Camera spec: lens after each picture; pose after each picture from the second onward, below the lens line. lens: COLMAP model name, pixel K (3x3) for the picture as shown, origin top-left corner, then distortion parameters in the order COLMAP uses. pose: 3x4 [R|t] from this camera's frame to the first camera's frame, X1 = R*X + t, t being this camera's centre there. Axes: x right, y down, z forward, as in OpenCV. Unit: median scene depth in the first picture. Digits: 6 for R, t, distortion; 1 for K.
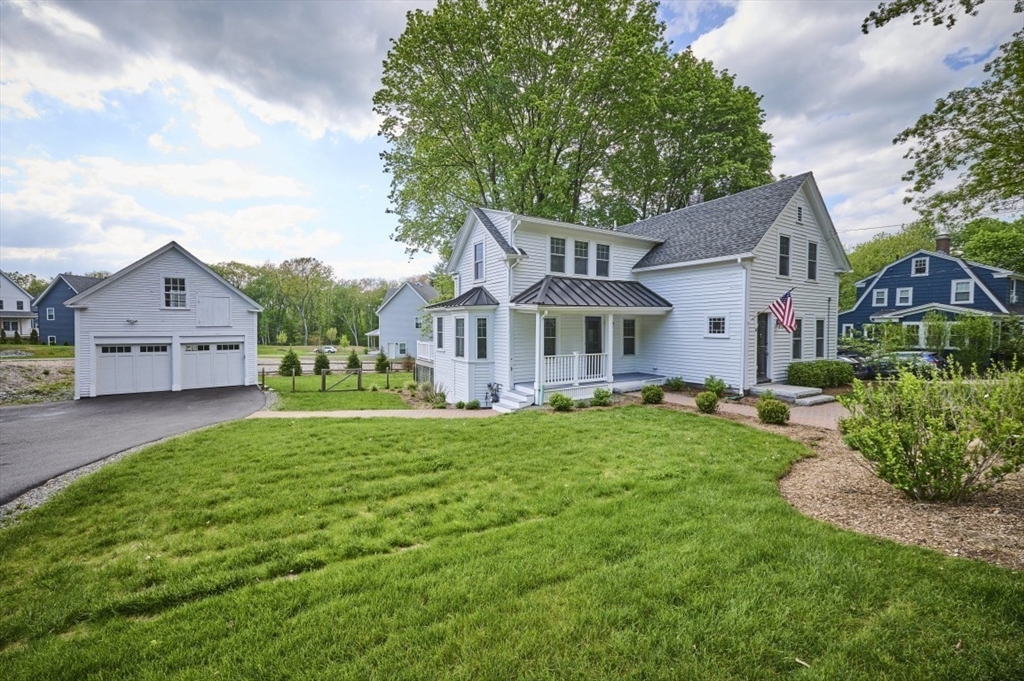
lens RADIAL K [[406.5, 0, 508.5], [0, 406.5, 338.8], [0, 0, 1]] dist [-0.002216, 0.000001]
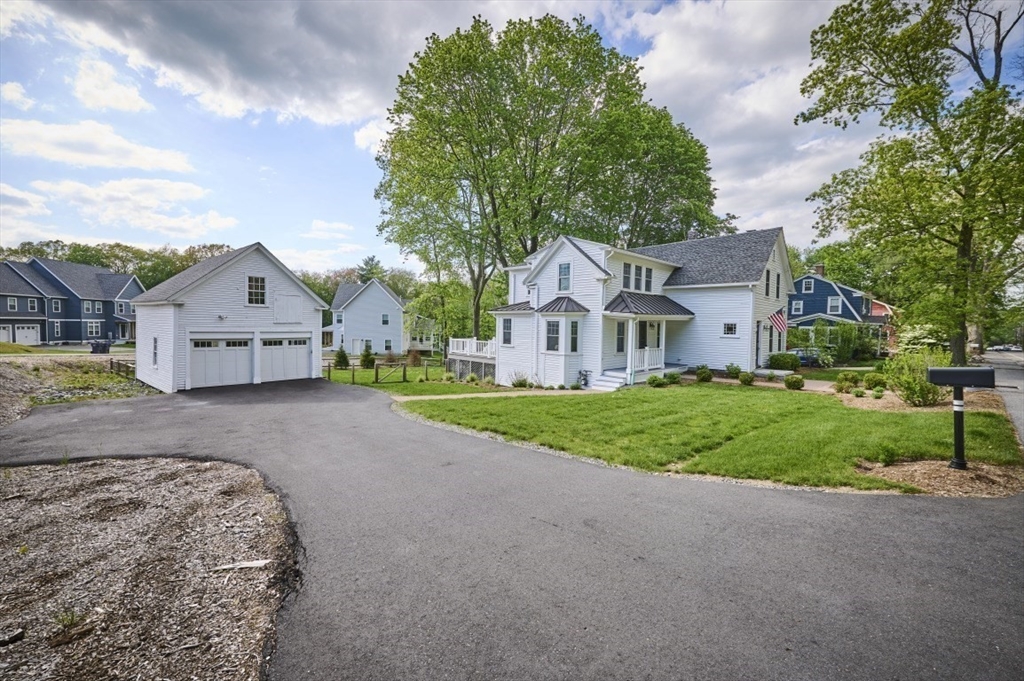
lens RADIAL K [[406.5, 0, 508.5], [0, 406.5, 338.8], [0, 0, 1]] dist [-0.002216, 0.000001]
pose [[0.975489, 0.006379, 0.219957, -0.414055], [-0.008064, 0.999945, 0.006763, -0.000983], [-0.219901, -0.008371, 0.975486, -0.177547]]
